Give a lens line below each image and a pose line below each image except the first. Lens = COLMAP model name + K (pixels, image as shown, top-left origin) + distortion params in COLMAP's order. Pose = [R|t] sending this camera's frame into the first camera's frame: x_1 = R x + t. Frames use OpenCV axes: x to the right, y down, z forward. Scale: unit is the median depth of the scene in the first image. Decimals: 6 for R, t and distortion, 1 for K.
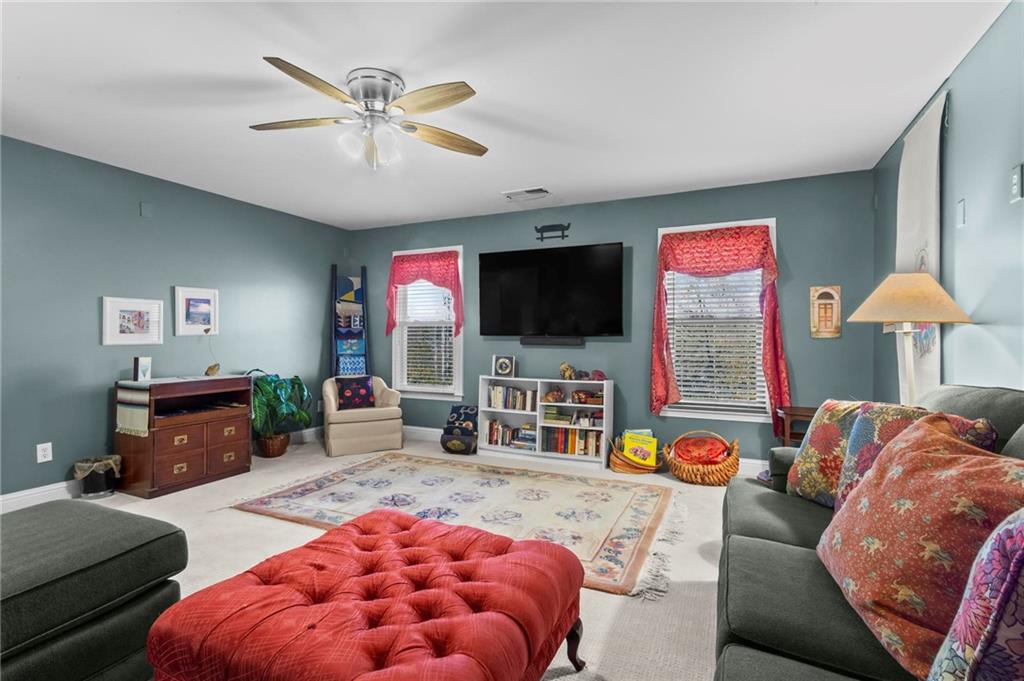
lens RADIAL K [[487.8, 0, 506.7], [0, 487.8, 336.6], [0, 0, 1]] dist [-0.003532, 0.000005]
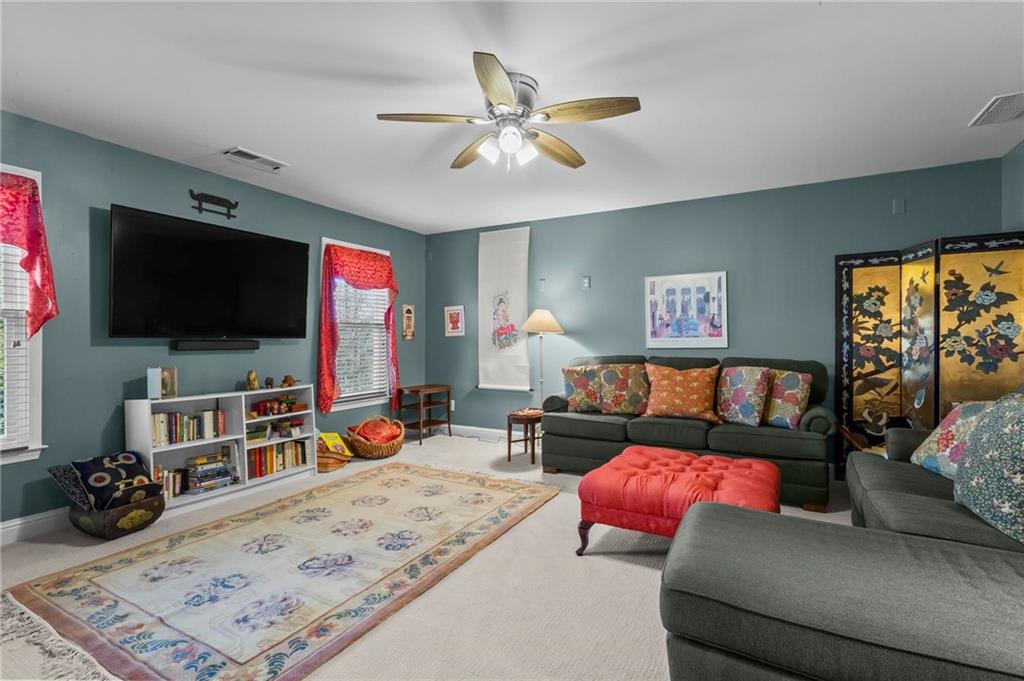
lens RADIAL K [[487.8, 0, 506.3], [0, 487.8, 340.1], [0, 0, 1]] dist [-0.003532, 0.000005]
pose [[0.065762, -0.004223, 0.997826, -0.778485], [0.001799, 0.999990, 0.004114, -0.000867], [-0.997834, 0.001525, 0.065769, 0.574162]]
